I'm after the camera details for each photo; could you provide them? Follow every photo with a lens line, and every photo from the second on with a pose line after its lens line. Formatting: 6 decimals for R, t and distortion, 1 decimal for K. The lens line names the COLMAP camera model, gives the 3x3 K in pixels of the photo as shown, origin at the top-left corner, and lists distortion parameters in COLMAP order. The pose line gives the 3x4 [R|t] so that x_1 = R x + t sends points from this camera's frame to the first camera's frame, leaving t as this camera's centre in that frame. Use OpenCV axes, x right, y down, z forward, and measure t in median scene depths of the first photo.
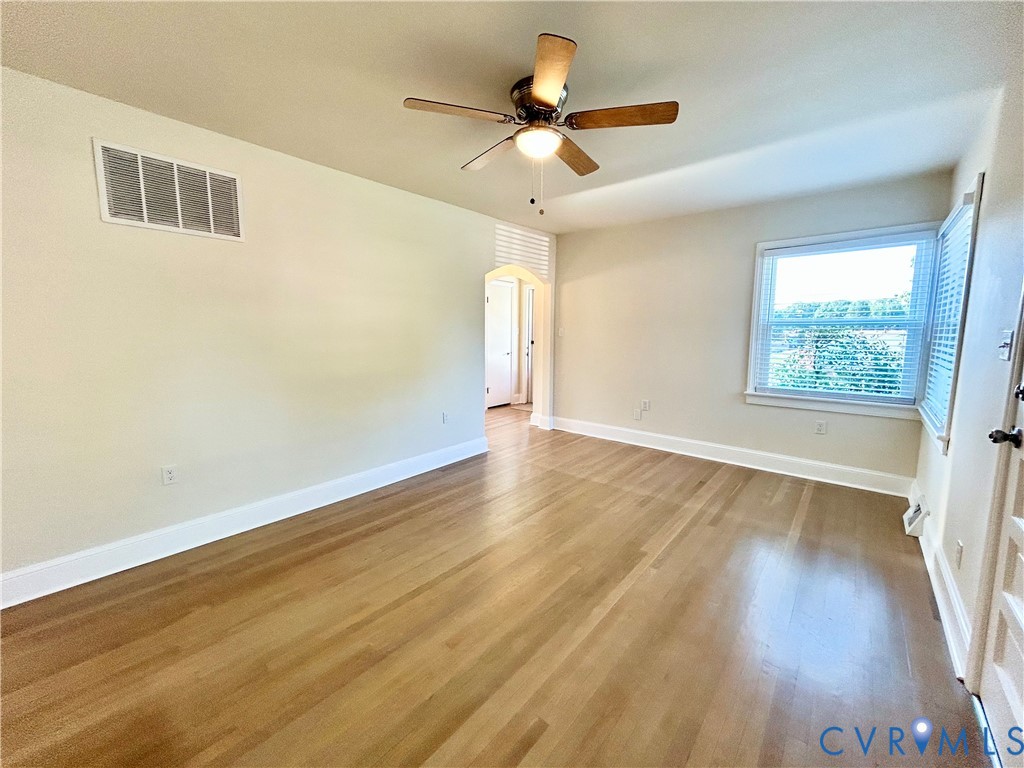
lens RADIAL K [[411.5, 0, 513.3], [0, 411.5, 378.9], [0, 0, 1]] dist [-0.001740, 0.000890]
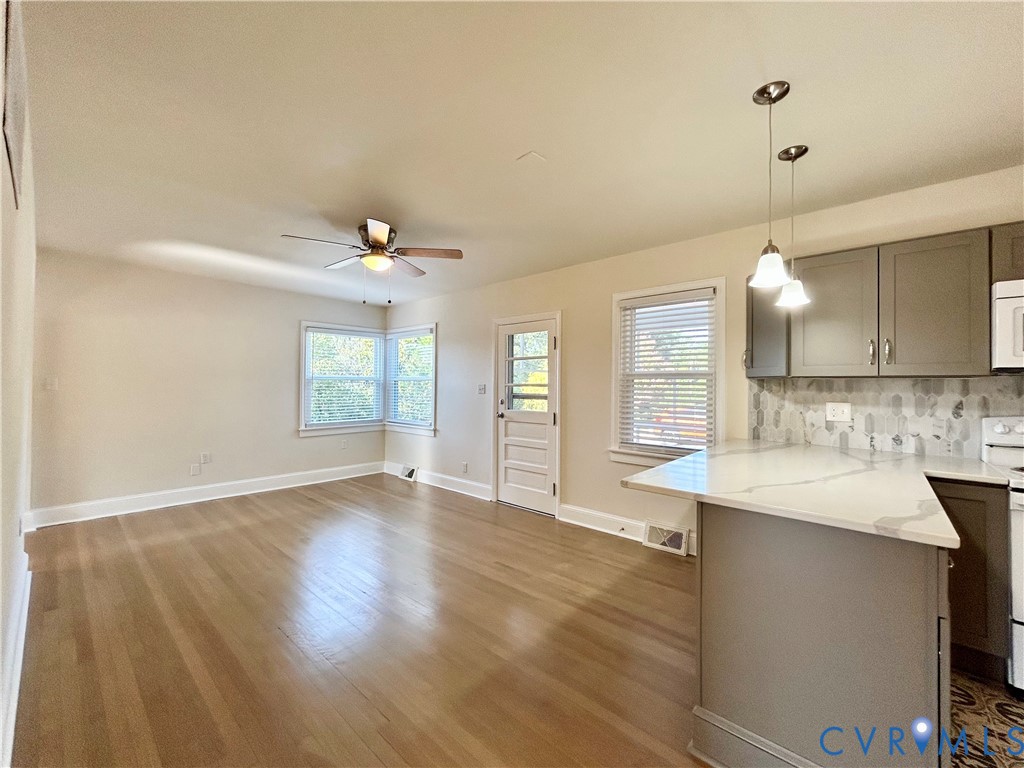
lens RADIAL K [[411.5, 0, 513.3], [0, 411.5, 378.9], [0, 0, 1]] dist [-0.001740, 0.000890]
pose [[0.031604, 0.013316, 0.999412, -0.817782], [0.109953, 0.993796, -0.016718, -0.033702], [-0.993434, 0.110417, 0.029944, 0.279168]]
